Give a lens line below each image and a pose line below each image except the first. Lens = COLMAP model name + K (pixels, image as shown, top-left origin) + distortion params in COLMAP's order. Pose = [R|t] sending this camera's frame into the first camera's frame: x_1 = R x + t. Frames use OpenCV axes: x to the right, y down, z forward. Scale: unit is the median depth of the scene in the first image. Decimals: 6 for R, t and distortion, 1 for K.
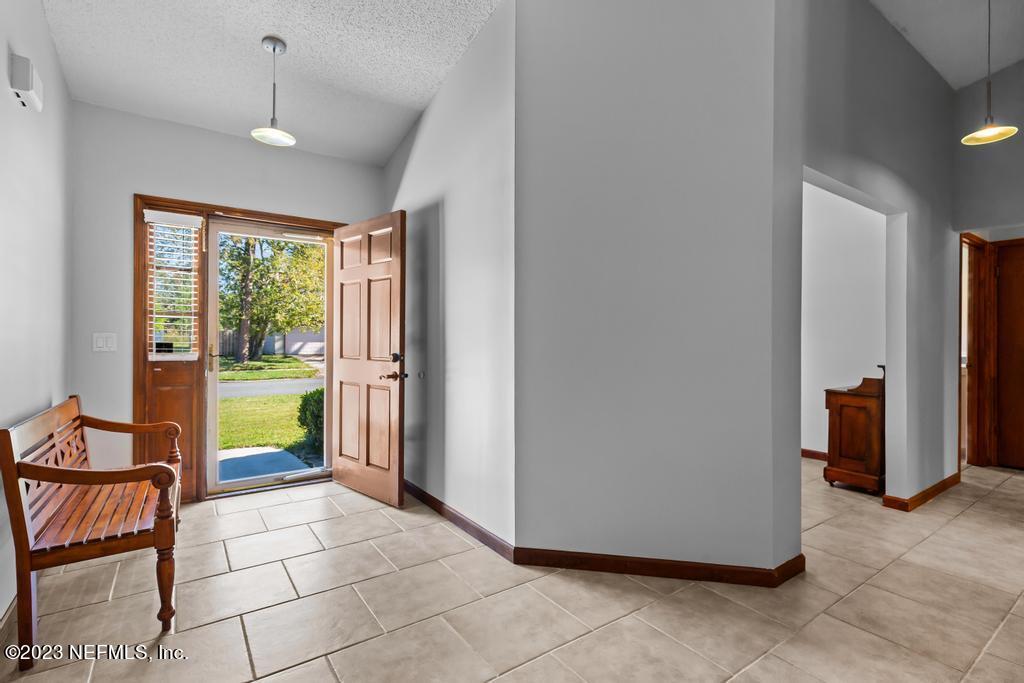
lens RADIAL K [[471.3, 0, 509.2], [0, 471.3, 343.3], [0, 0, 1]] dist [0.001380, 0.000639]
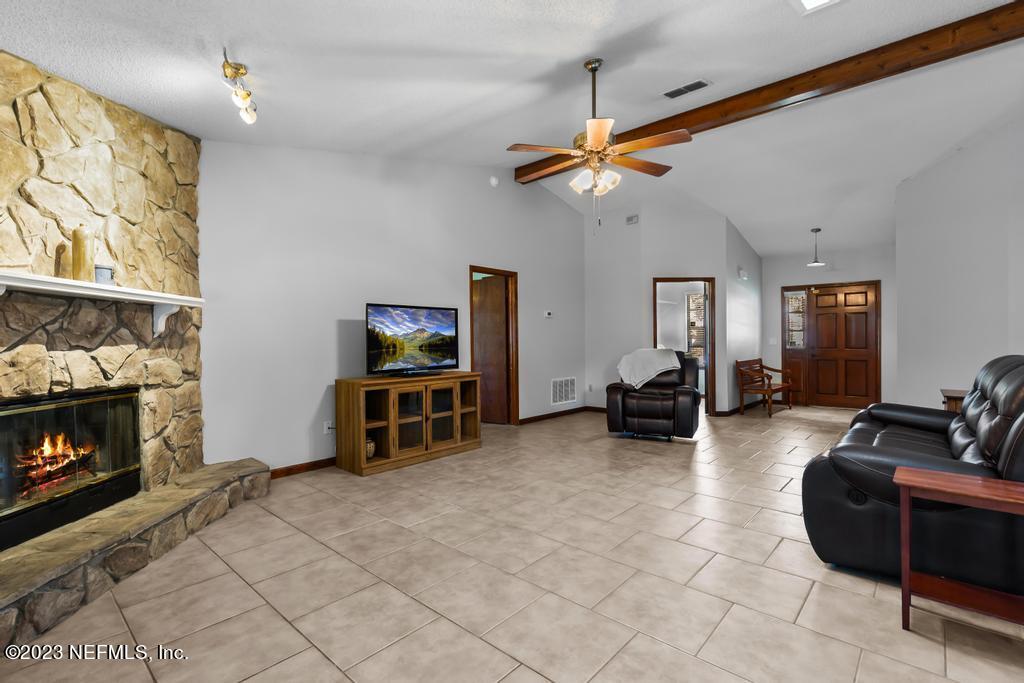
lens RADIAL K [[471.3, 0, 517.7], [0, 471.3, 351.0], [0, 0, 1]] dist [0.001380, 0.000639]
pose [[0.237786, 0.014361, -0.971212, 1.690448], [0.008070, 0.999827, 0.016760, -0.000836], [0.971284, -0.011823, 0.237629, -1.284743]]
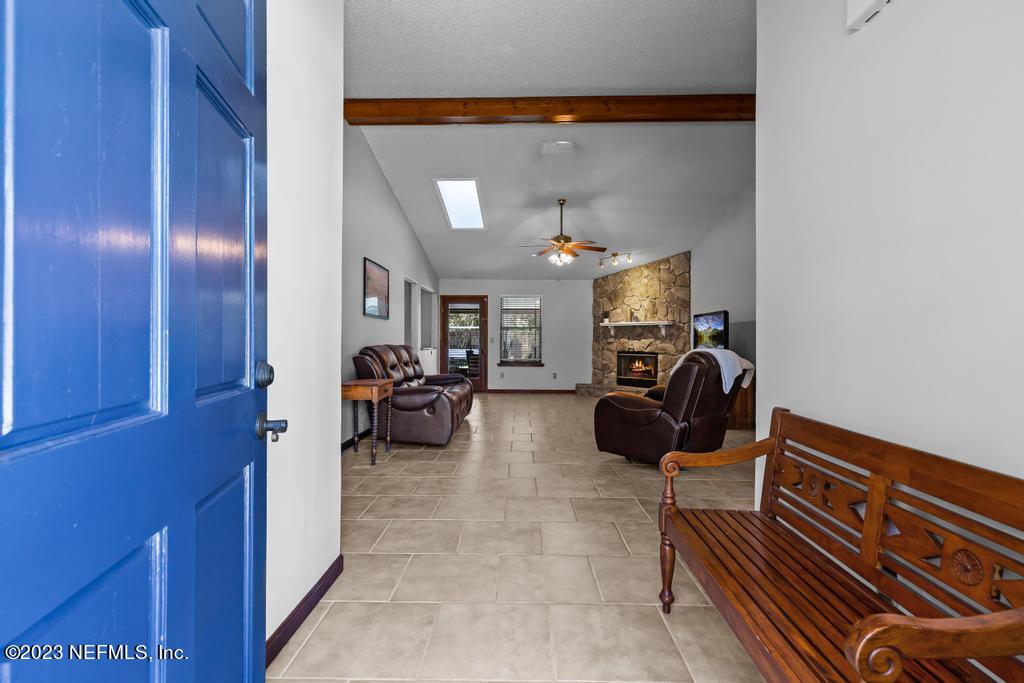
lens RADIAL K [[471.3, 0, 516.3], [0, 471.3, 338.0], [0, 0, 1]] dist [0.001380, 0.000639]
pose [[-0.813895, -0.003371, 0.581003, -0.710114], [-0.007084, 0.999966, -0.004121, 0.009715], [-0.580969, -0.007470, -0.813891, 1.368976]]
